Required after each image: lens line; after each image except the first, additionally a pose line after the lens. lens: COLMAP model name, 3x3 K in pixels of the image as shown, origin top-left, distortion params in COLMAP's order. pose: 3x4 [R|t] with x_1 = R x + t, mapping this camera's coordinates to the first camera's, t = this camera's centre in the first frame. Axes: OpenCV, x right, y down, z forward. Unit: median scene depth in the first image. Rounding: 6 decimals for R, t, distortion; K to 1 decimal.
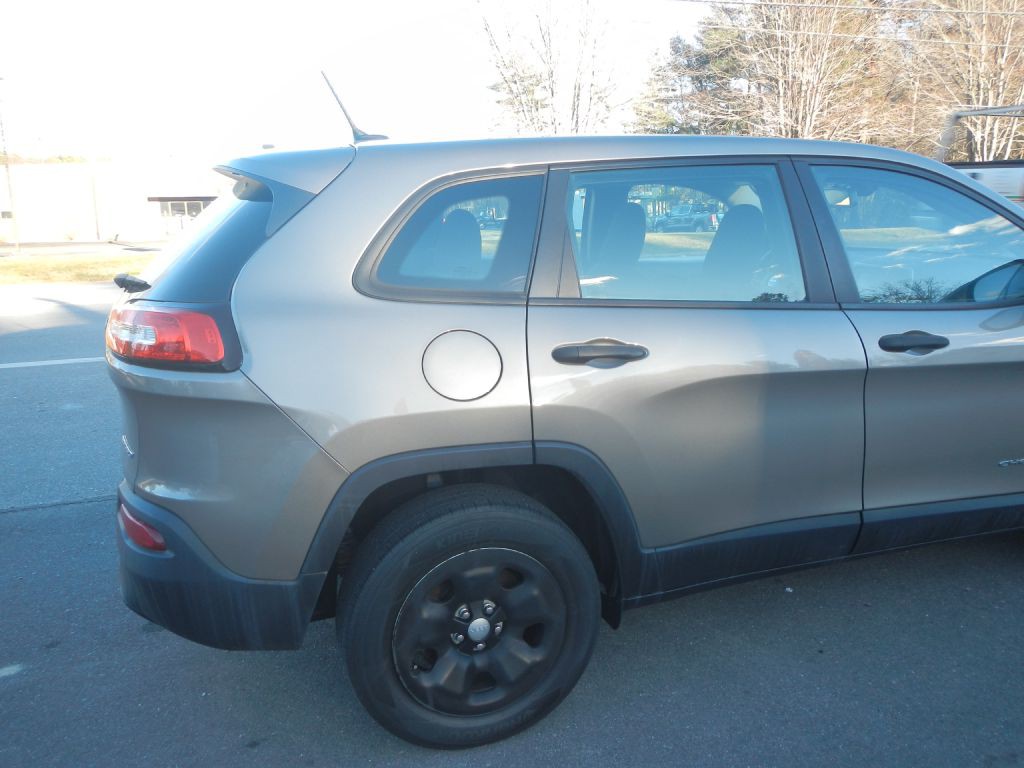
lens RADIAL K [[836.9, 0, 515.2], [0, 836.9, 386.5], [0, 0, 1]] dist [0.004458, -0.002170]
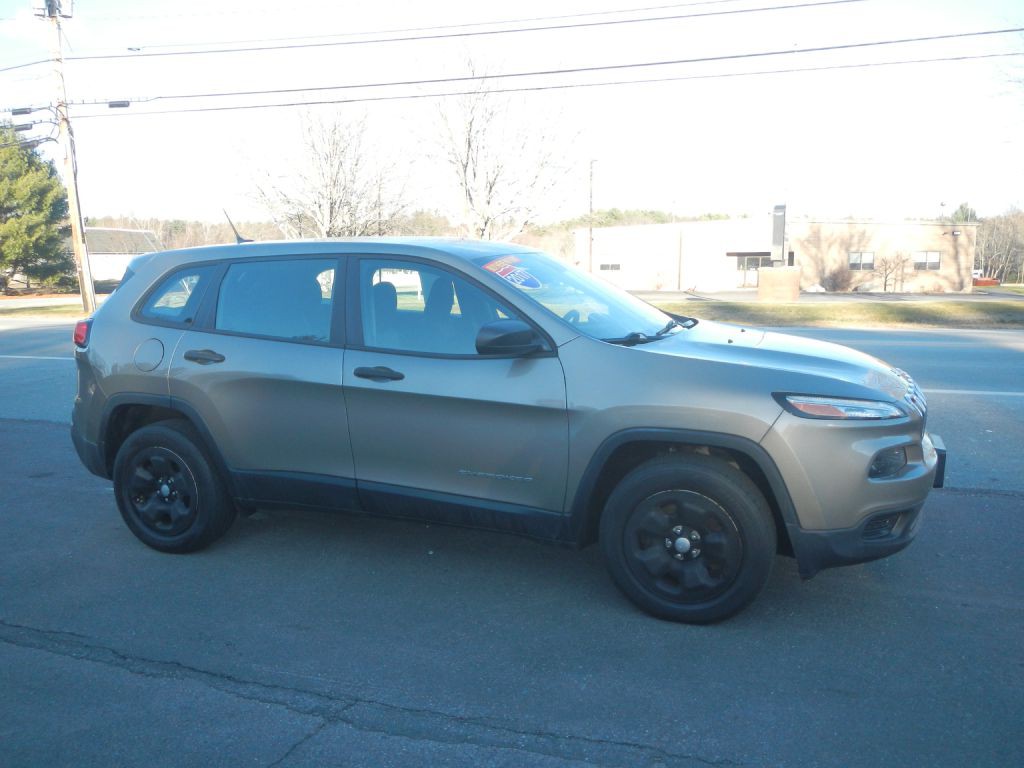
lens RADIAL K [[839.4, 0, 512.0], [0, 839.4, 384.0], [0, 0, 1]] dist [-0.003125, -0.002162]
pose [[0.755411, 0.101425, -0.647354, 1.814582], [-0.142782, 0.989687, -0.011555, -0.055174], [0.639505, 0.101160, 0.762102, -0.019326]]
